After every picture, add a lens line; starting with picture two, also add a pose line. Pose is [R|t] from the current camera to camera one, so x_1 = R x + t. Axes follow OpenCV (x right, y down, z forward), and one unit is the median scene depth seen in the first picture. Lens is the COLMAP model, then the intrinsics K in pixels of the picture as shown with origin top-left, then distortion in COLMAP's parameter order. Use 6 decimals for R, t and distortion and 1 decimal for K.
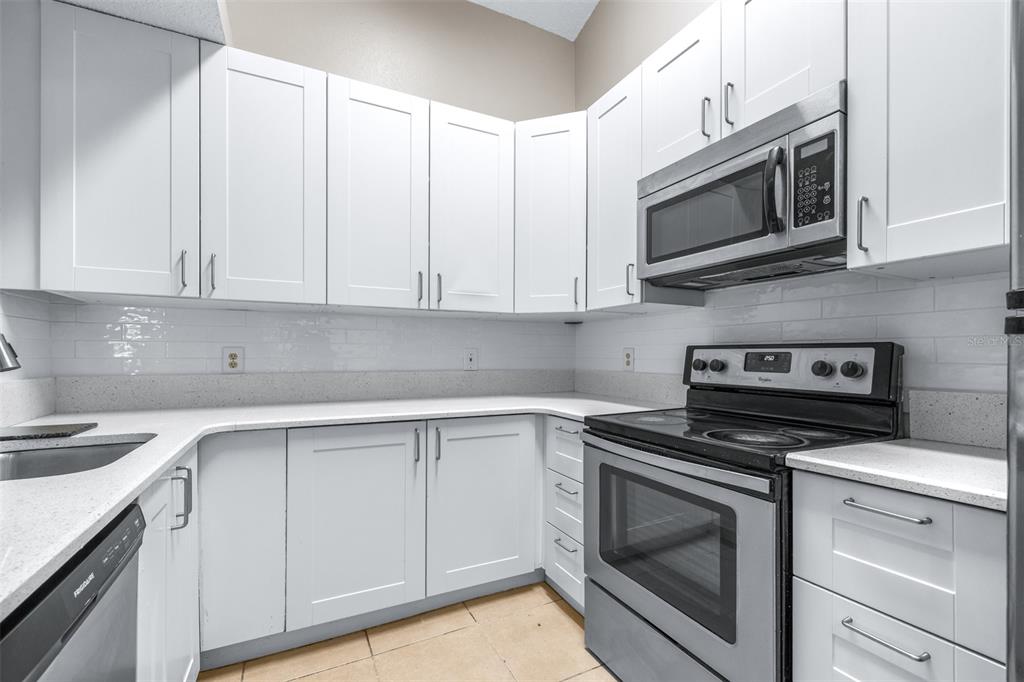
lens RADIAL K [[445.1, 0, 514.4], [0, 445.1, 355.1], [0, 0, 1]] dist [-0.000182, -0.000134]
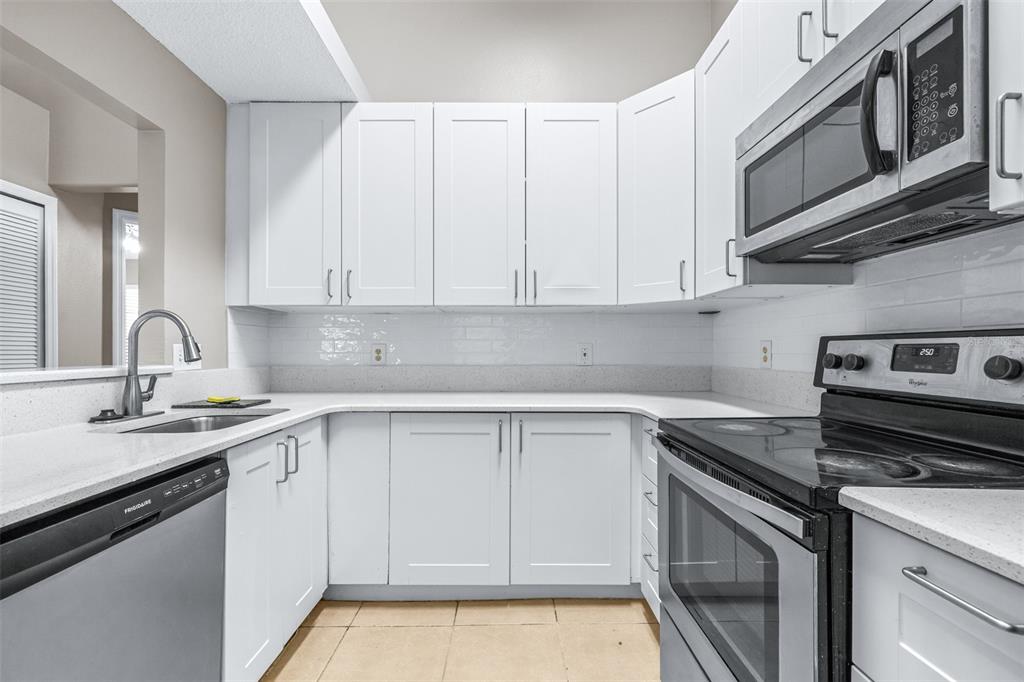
lens RADIAL K [[441.1, 0, 512.4], [0, 441.1, 348.1], [0, 0, 1]] dist [-0.001138, -0.000243]
pose [[0.894878, -0.005654, -0.446274, 0.282309], [0.003023, 0.999974, -0.006606, 0.002910], [0.446300, 0.004562, 0.894872, 0.088971]]
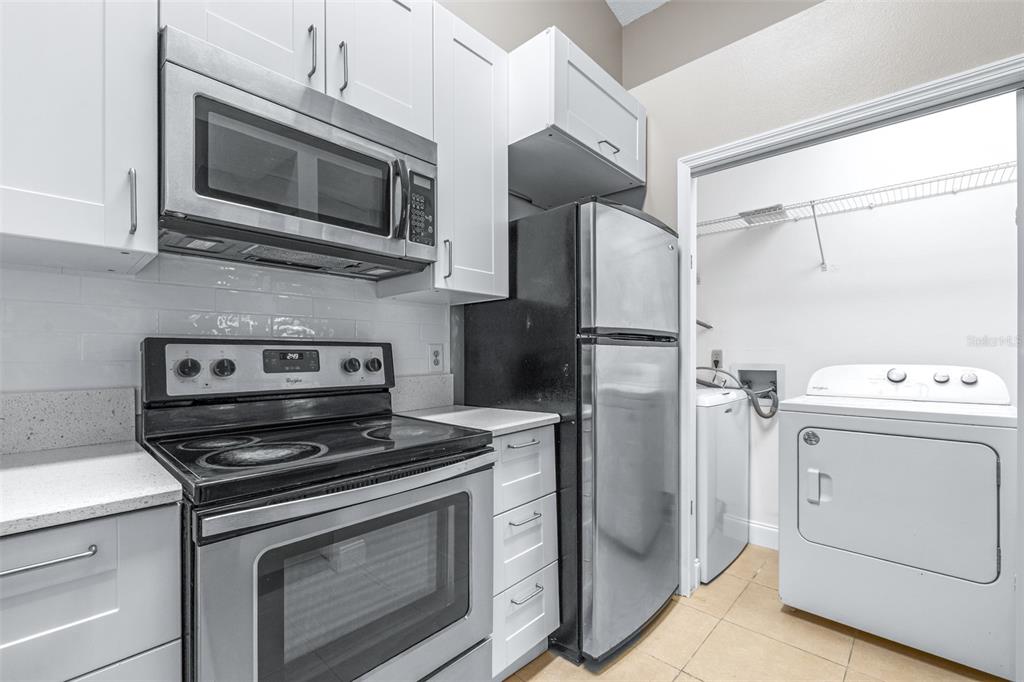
lens RADIAL K [[441.1, 0, 512.4], [0, 441.1, 348.1], [0, 0, 1]] dist [-0.001138, -0.000243]
pose [[-0.343918, 0.009262, 0.938954, -0.380651], [0.002086, 0.999956, -0.009100, -0.000479], [-0.938997, -0.001171, -0.343922, 0.838348]]
